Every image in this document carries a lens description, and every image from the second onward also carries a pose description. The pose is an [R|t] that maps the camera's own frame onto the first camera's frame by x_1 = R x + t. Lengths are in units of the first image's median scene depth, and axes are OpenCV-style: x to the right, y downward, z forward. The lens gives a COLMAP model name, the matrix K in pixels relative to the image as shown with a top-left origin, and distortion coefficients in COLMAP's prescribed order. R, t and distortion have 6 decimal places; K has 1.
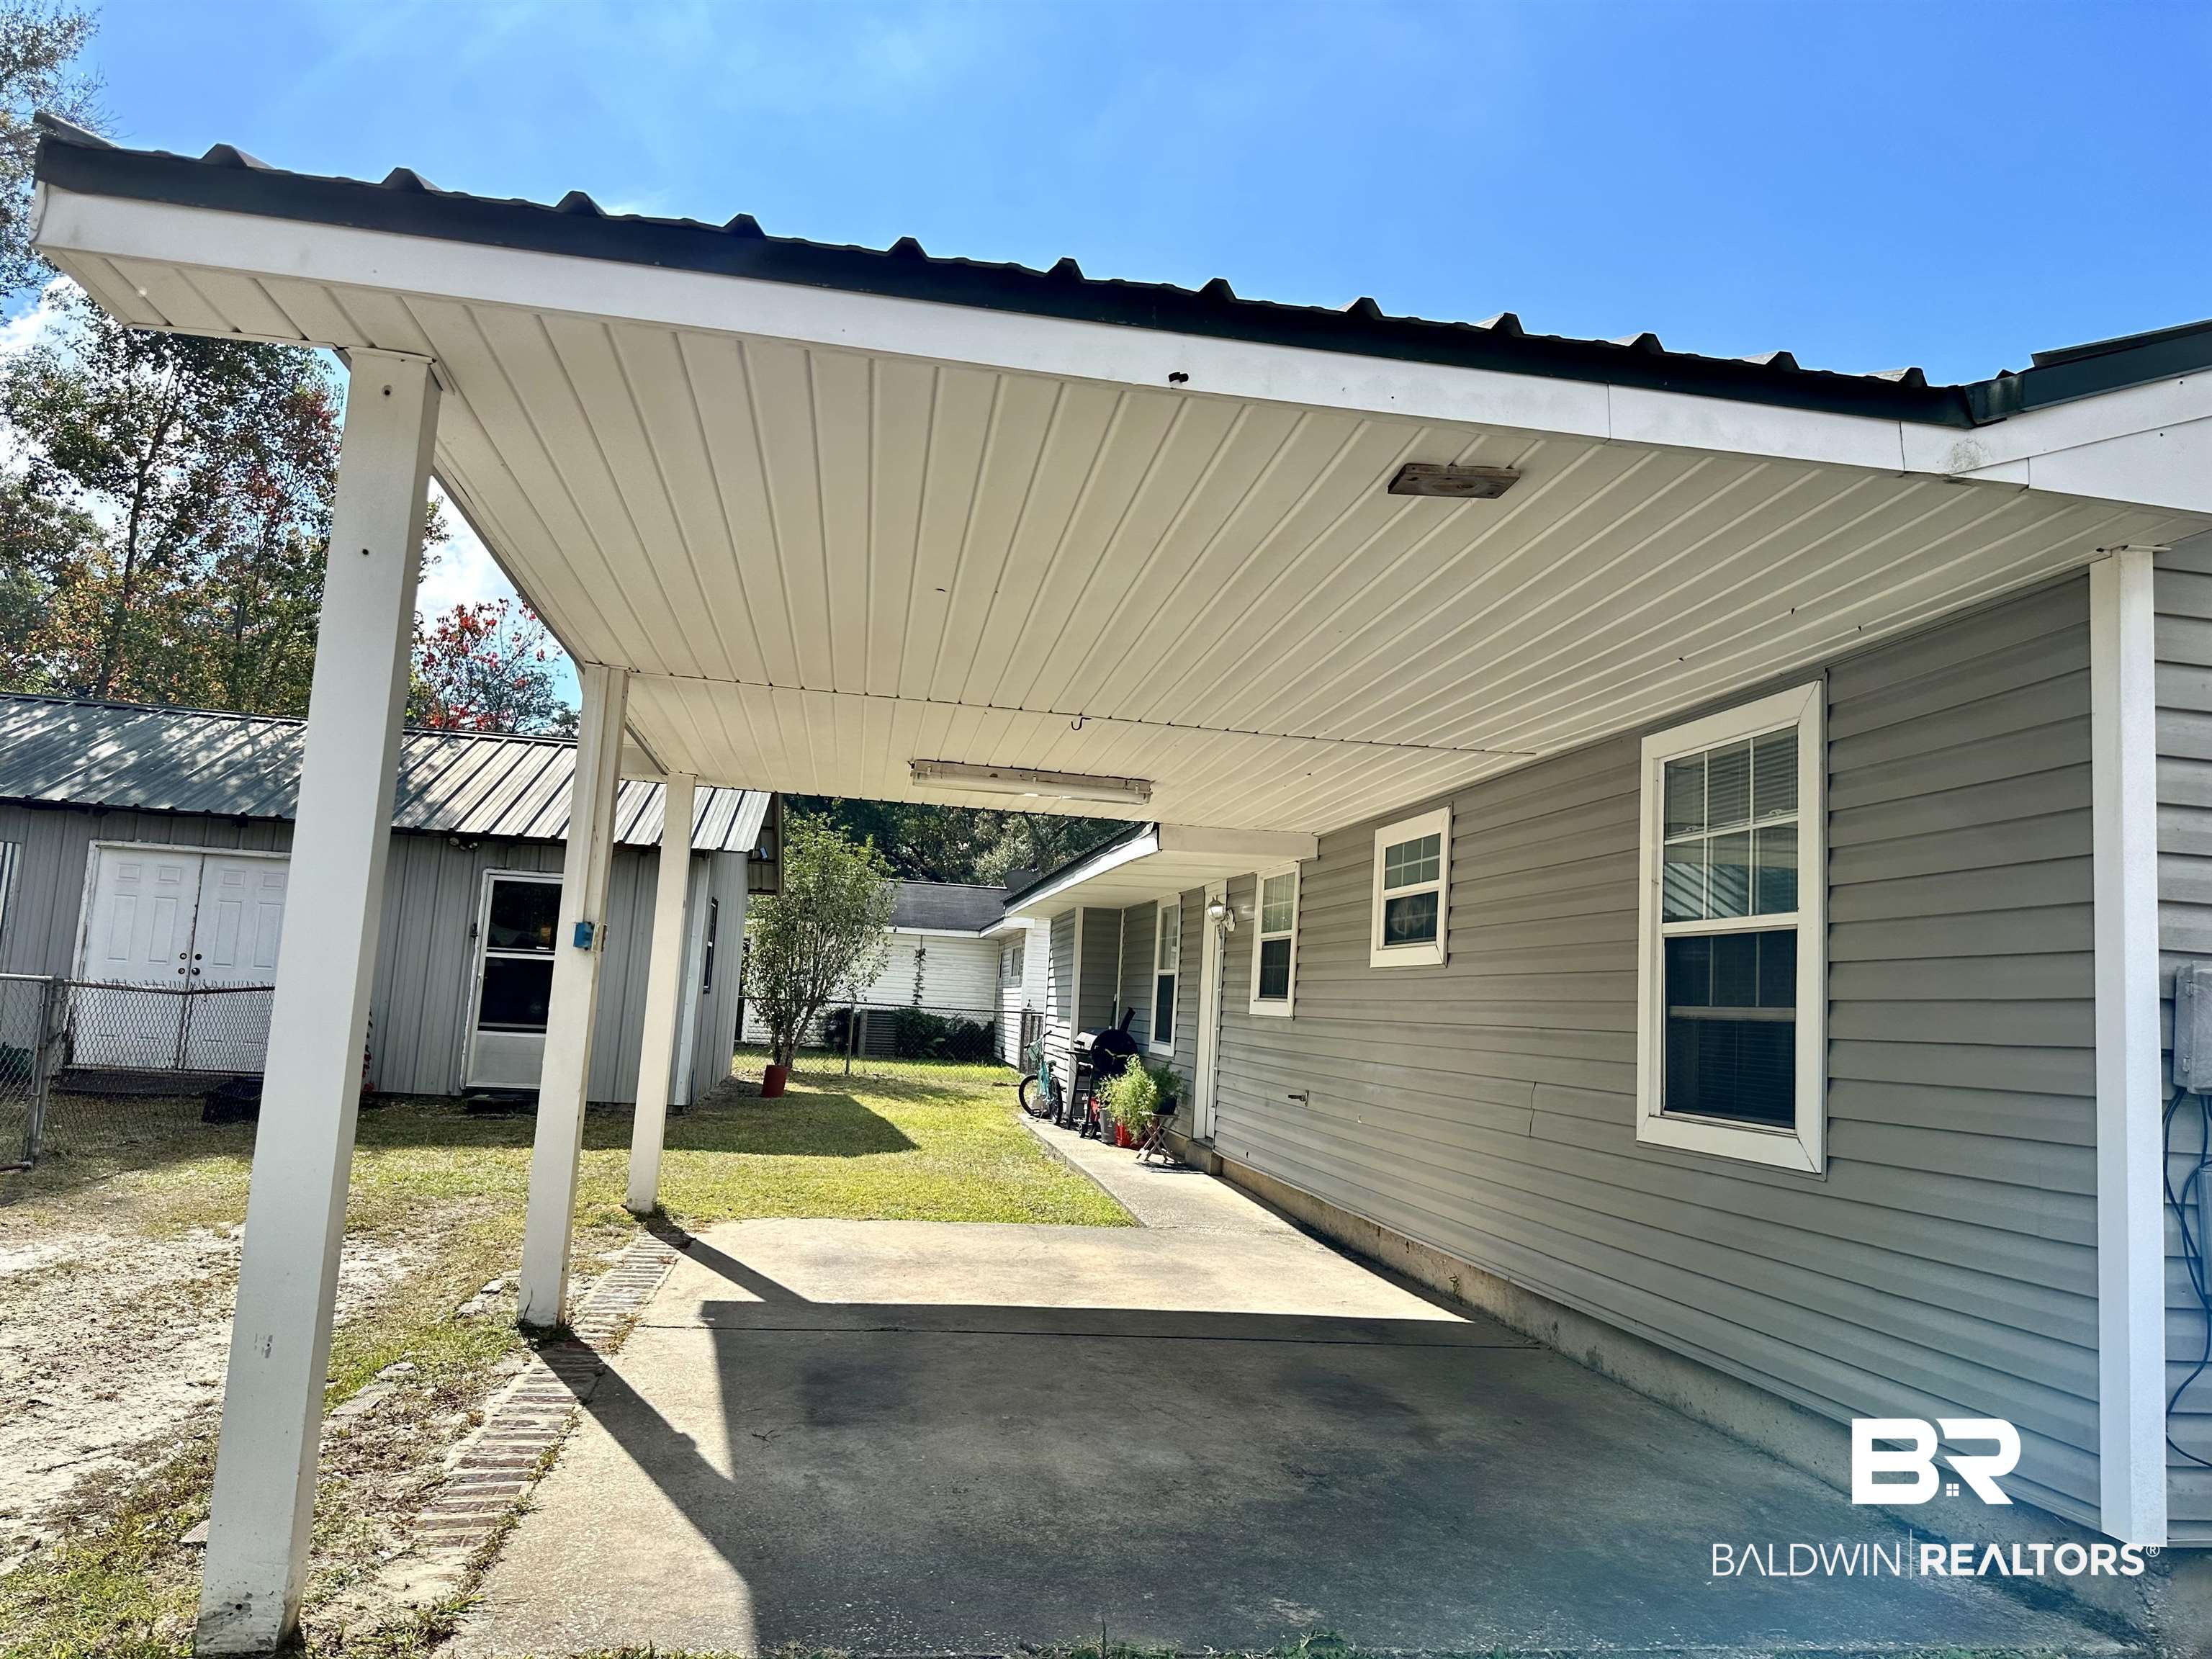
lens RADIAL K [[1546.8, 0, 1113.0], [0, 1546.8, 821.5], [0, 0, 1]] dist [0.078216, -0.064681]
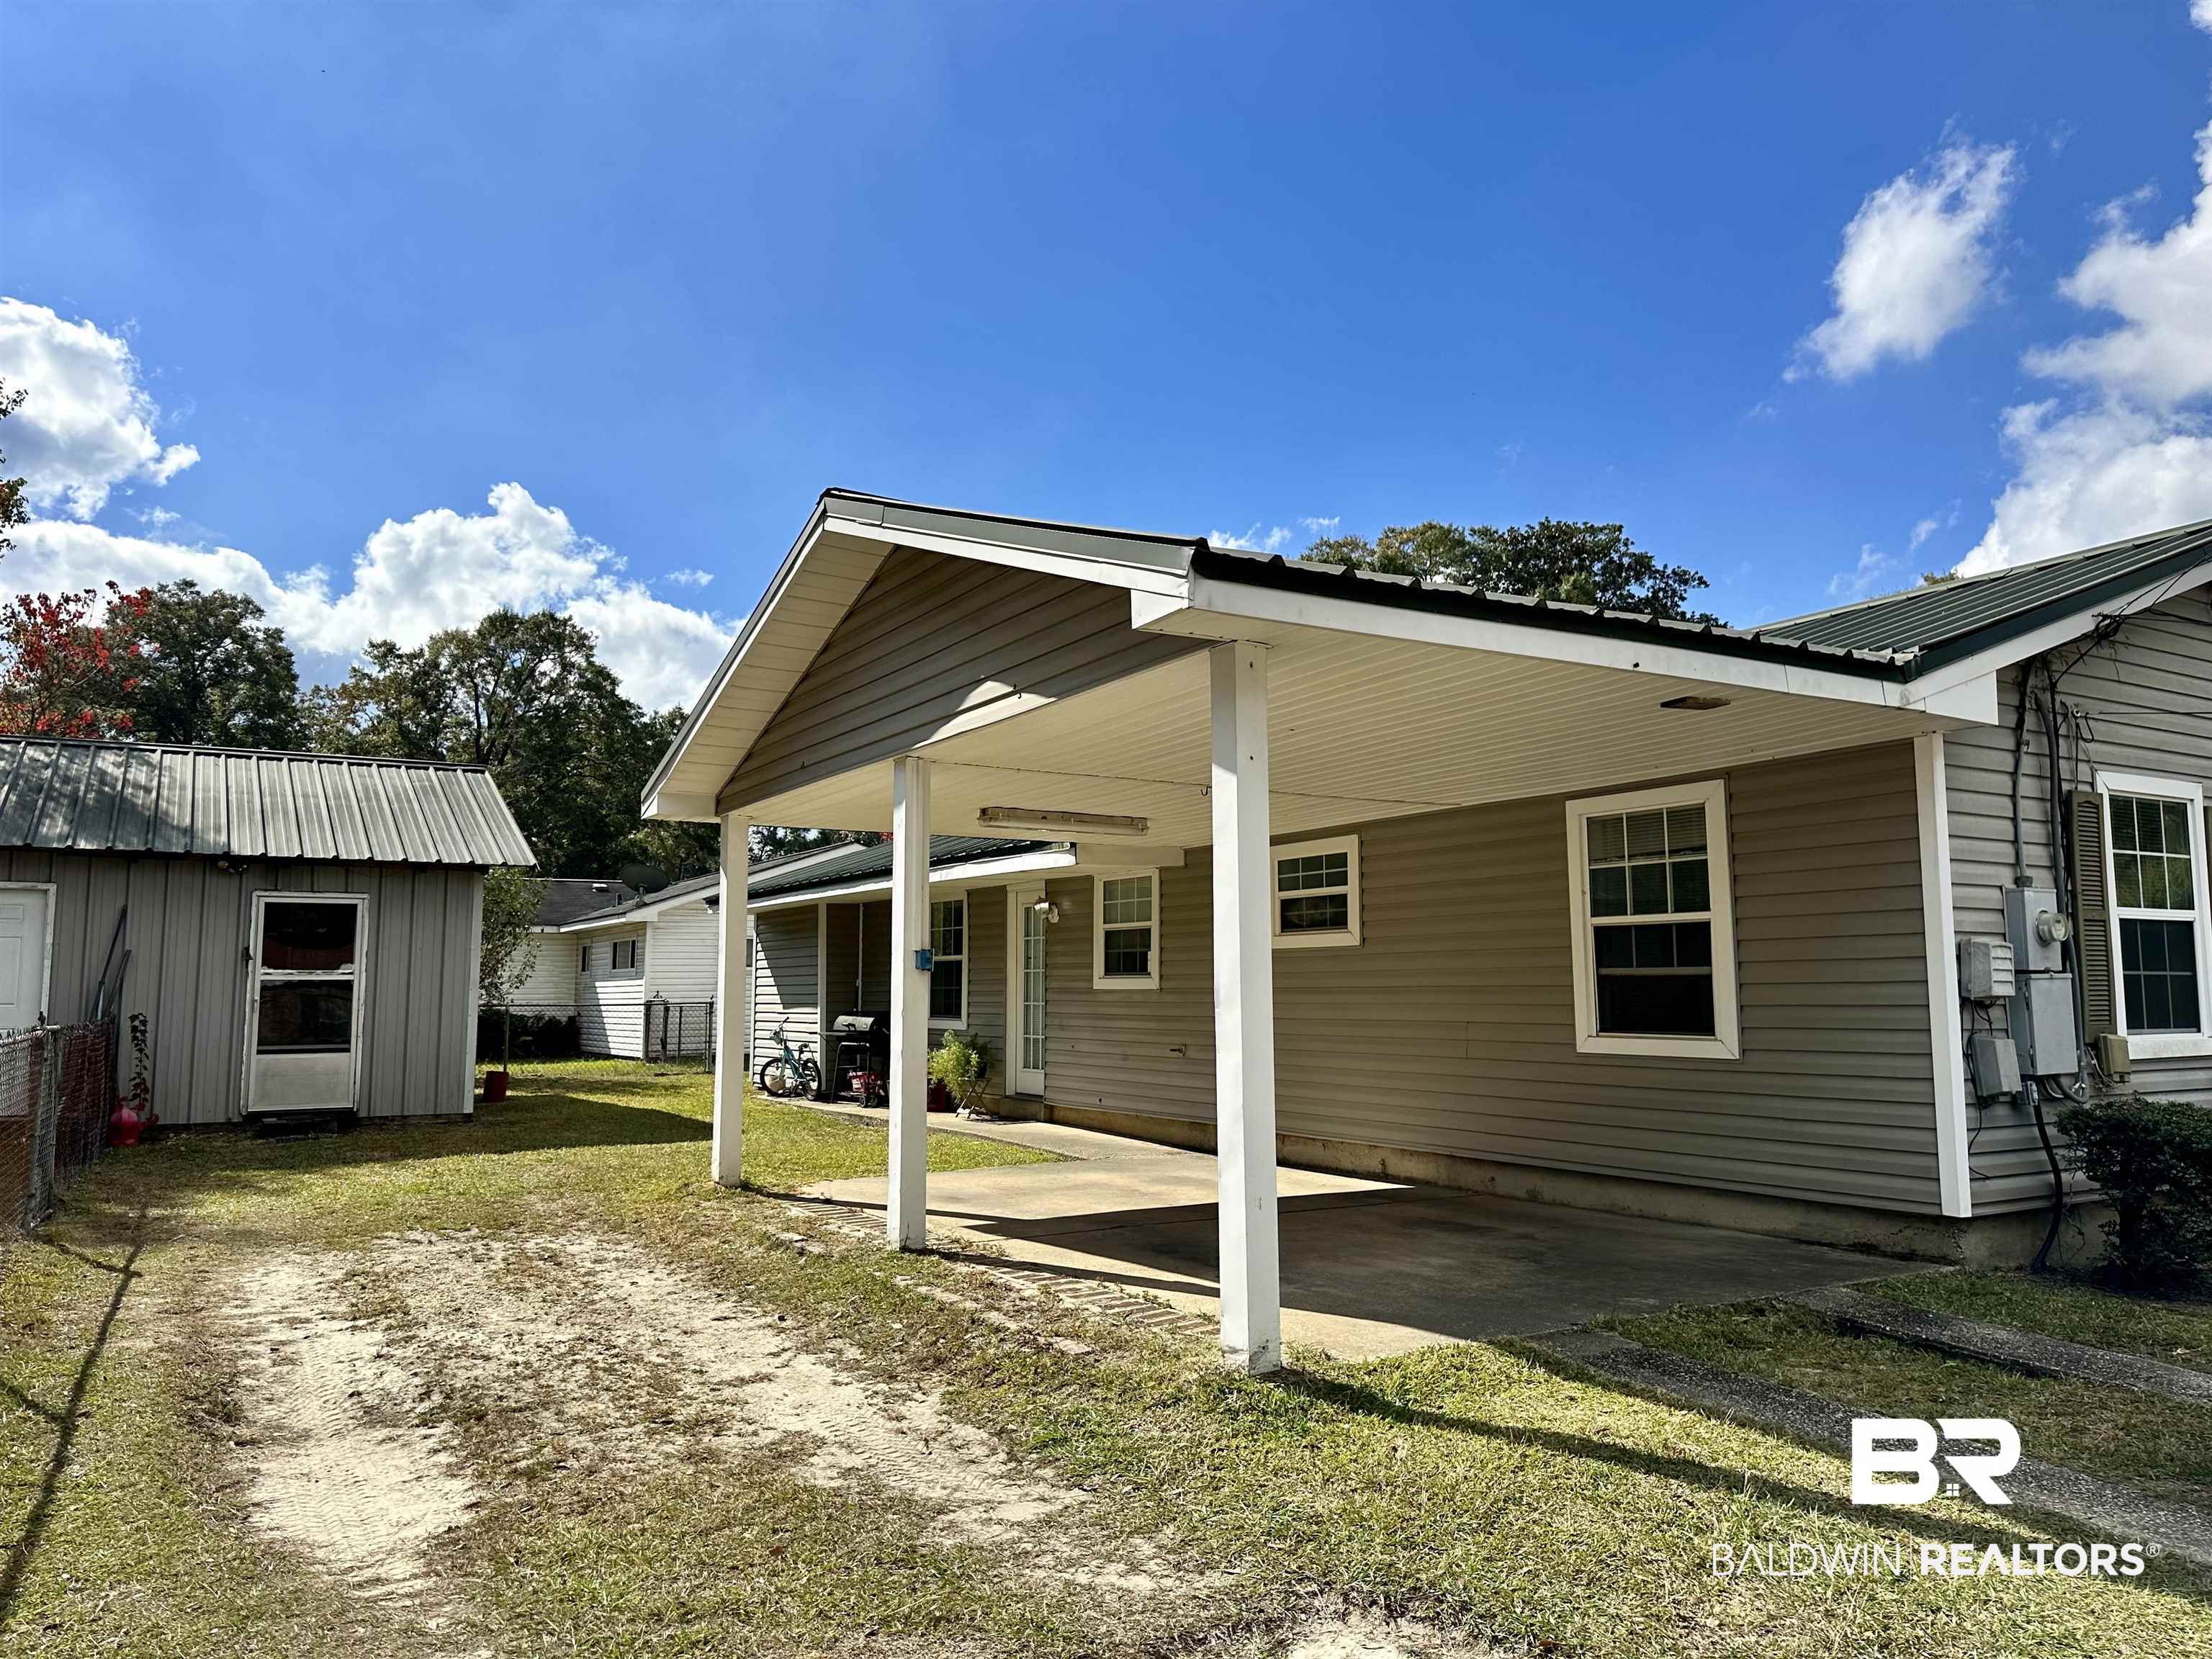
lens RADIAL K [[1546.8, 0, 1102.9], [0, 1546.8, 813.4], [0, 0, 1]] dist [0.078216, -0.064681]
pose [[0.930138, -0.018954, 0.366719, -0.525841], [0.013334, 0.999752, 0.017853, -0.058016], [-0.366967, -0.011716, 0.930160, -0.233148]]
